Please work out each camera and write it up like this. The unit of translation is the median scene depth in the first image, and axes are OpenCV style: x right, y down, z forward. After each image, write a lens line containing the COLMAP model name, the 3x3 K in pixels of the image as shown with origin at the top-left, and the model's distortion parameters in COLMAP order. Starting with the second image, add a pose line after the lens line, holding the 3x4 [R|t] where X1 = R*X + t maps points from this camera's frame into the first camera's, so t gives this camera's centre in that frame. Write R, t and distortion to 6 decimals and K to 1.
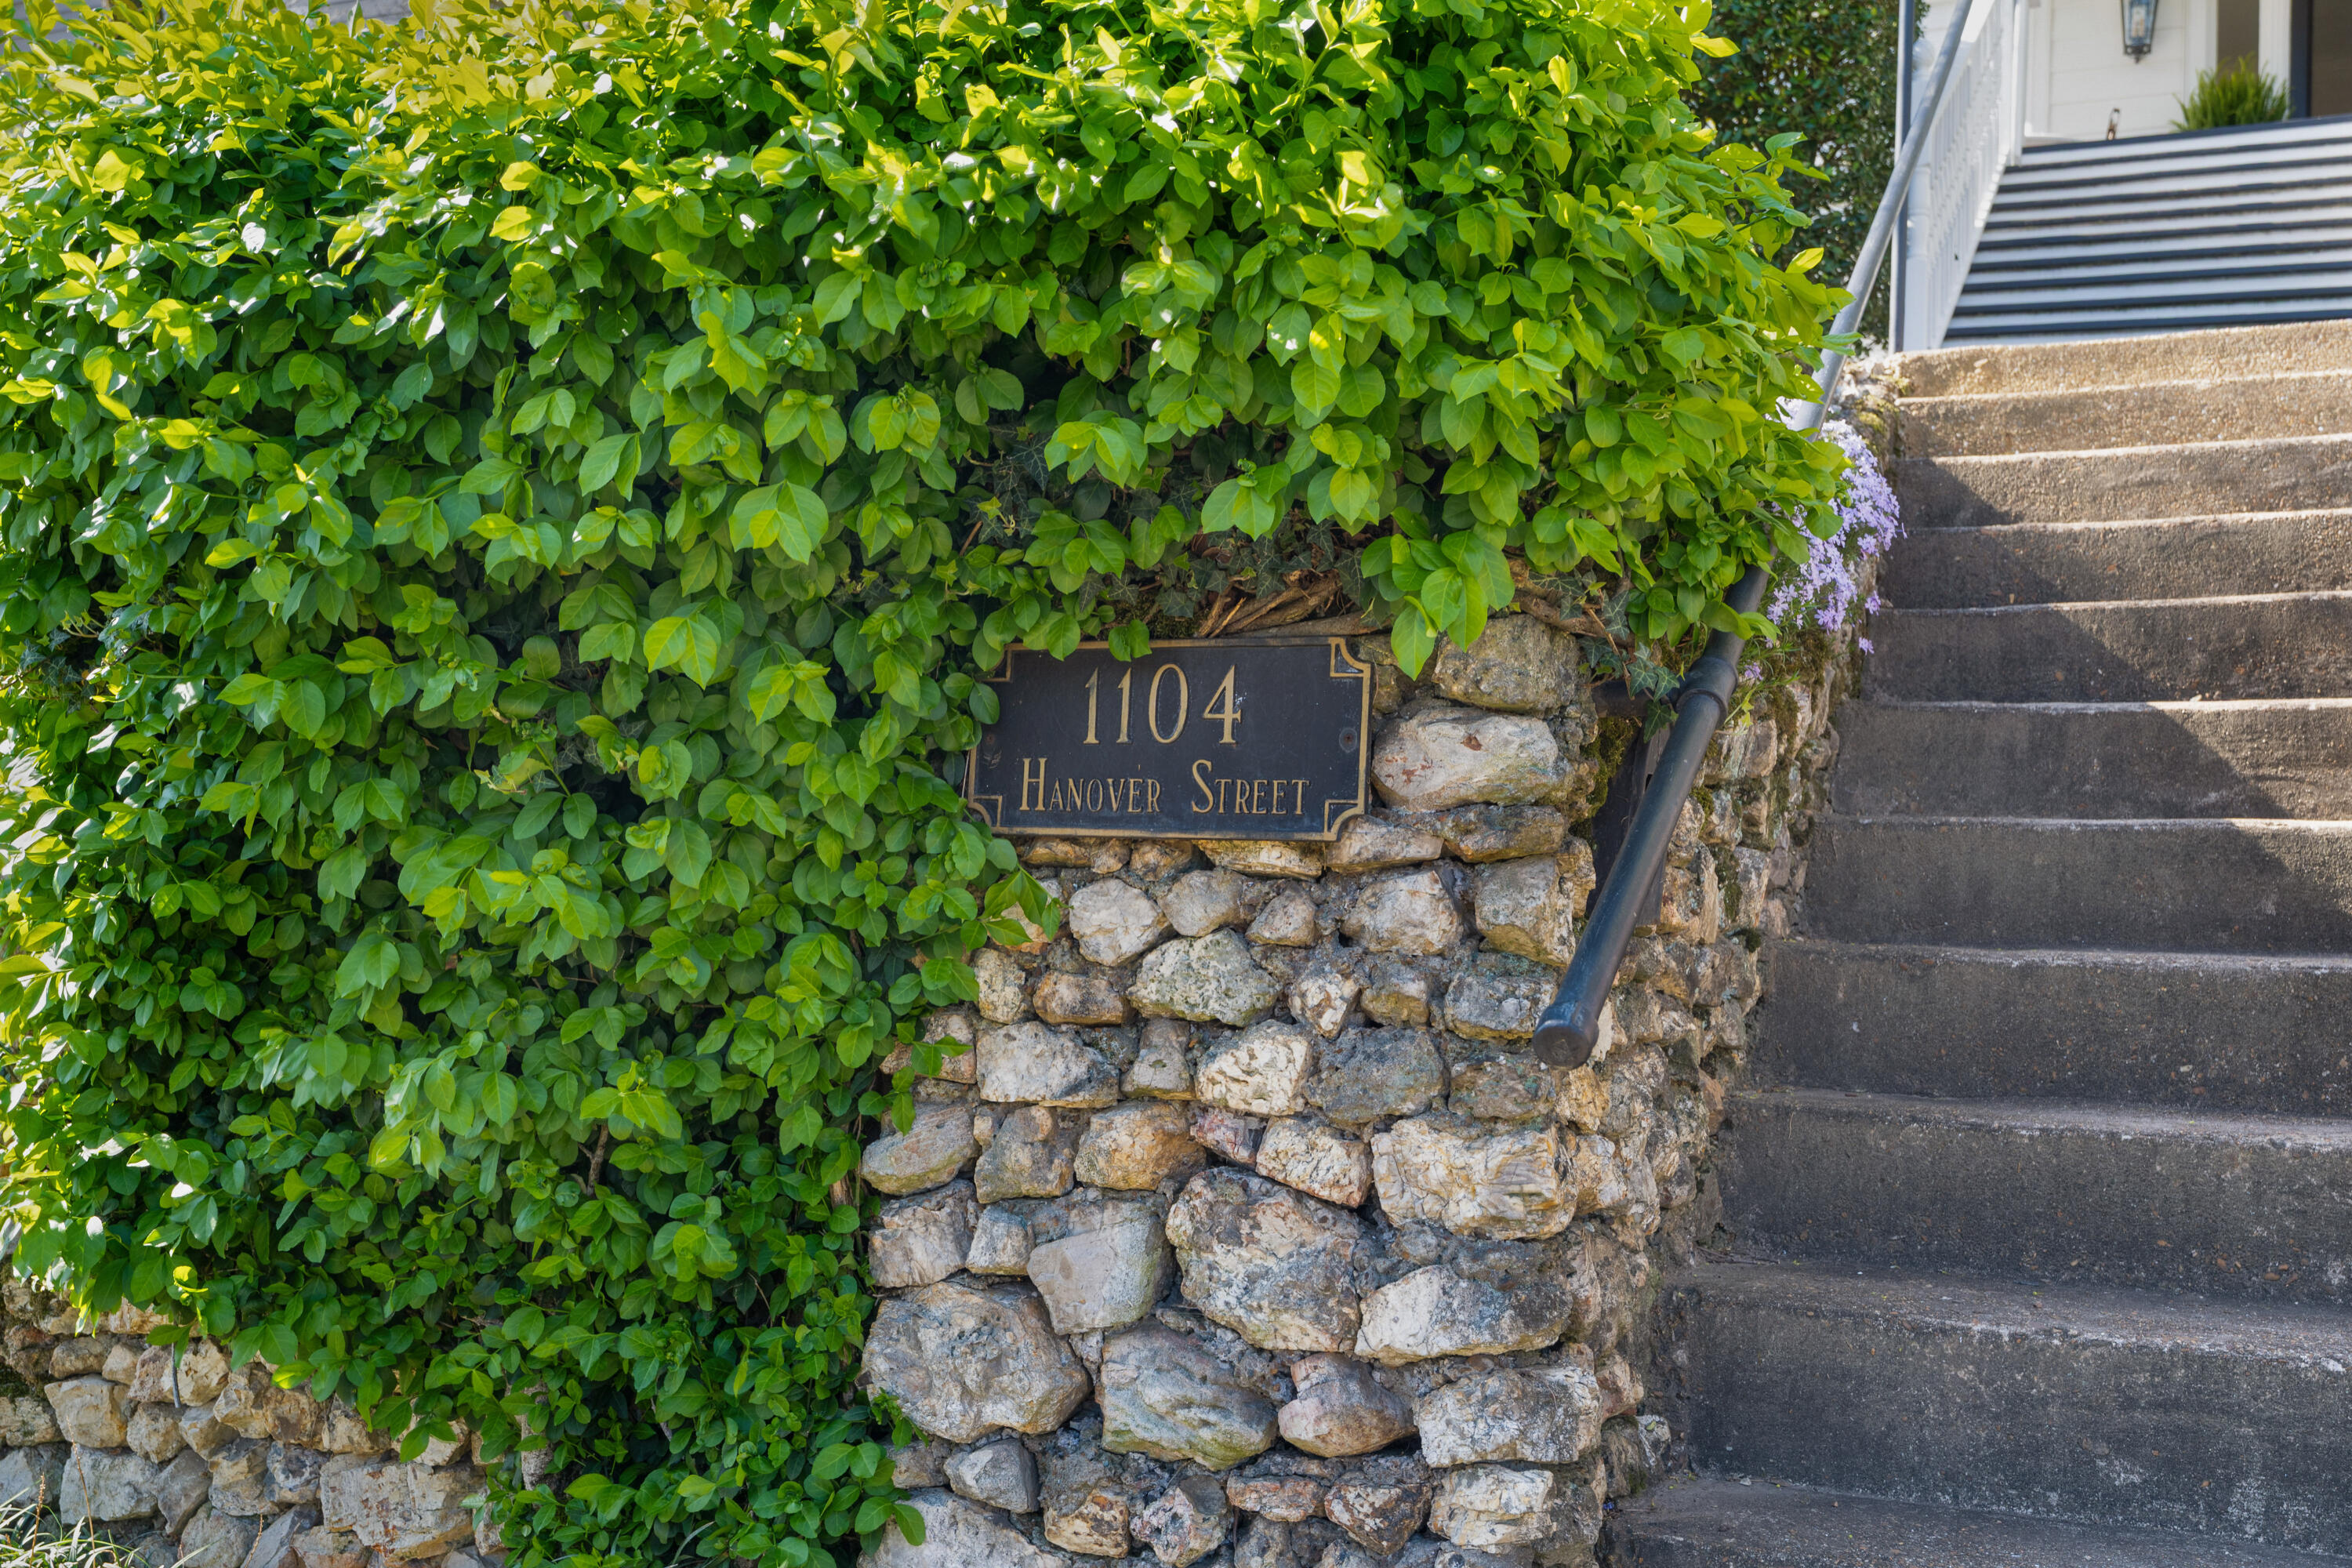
lens RADIAL K [[2535.9, 0, 1176.0], [0, 2535.9, 784.0], [0, 0, 1]] dist [-0.002331, 0.024171]
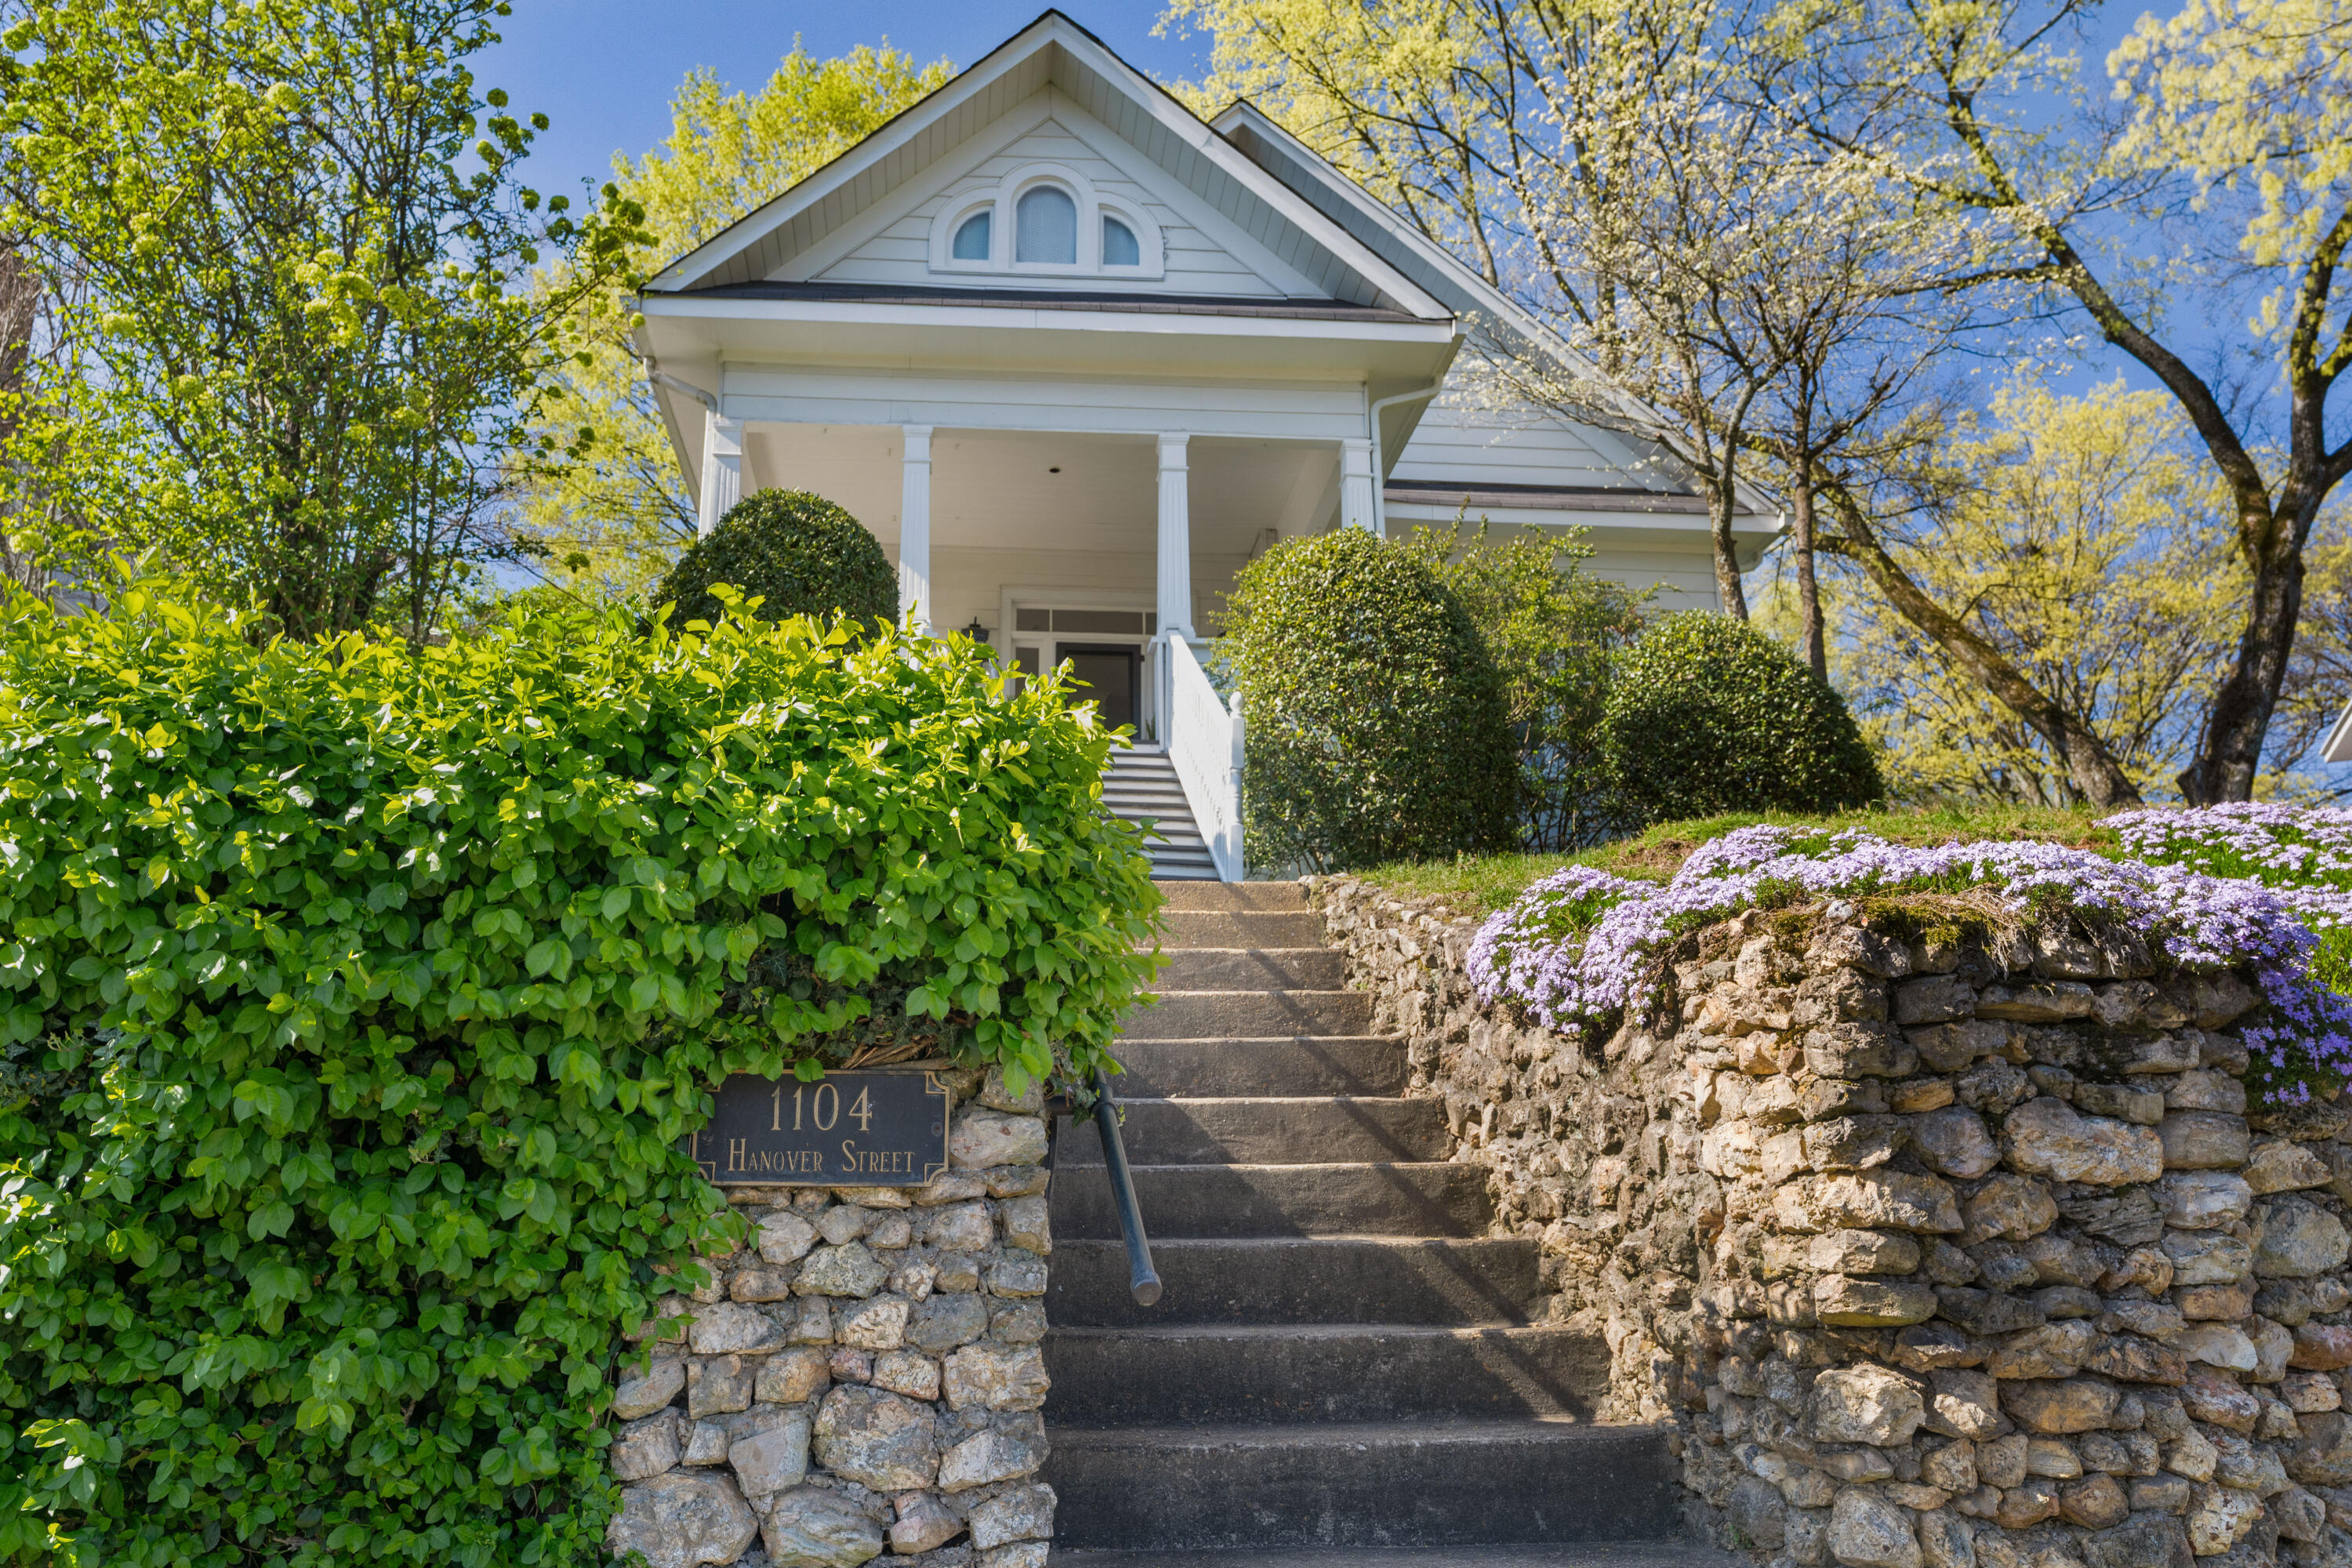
lens RADIAL K [[1895.9, 0, 1176.0], [0, 1895.9, 784.0], [0, 0, 1]] dist [-0.006612, 0.003368]
pose [[0.840019, 0.096547, 0.533898, -0.514535], [-0.001227, 0.984376, -0.176077, -0.021352], [-0.542555, 0.147253, 0.827013, -0.228919]]
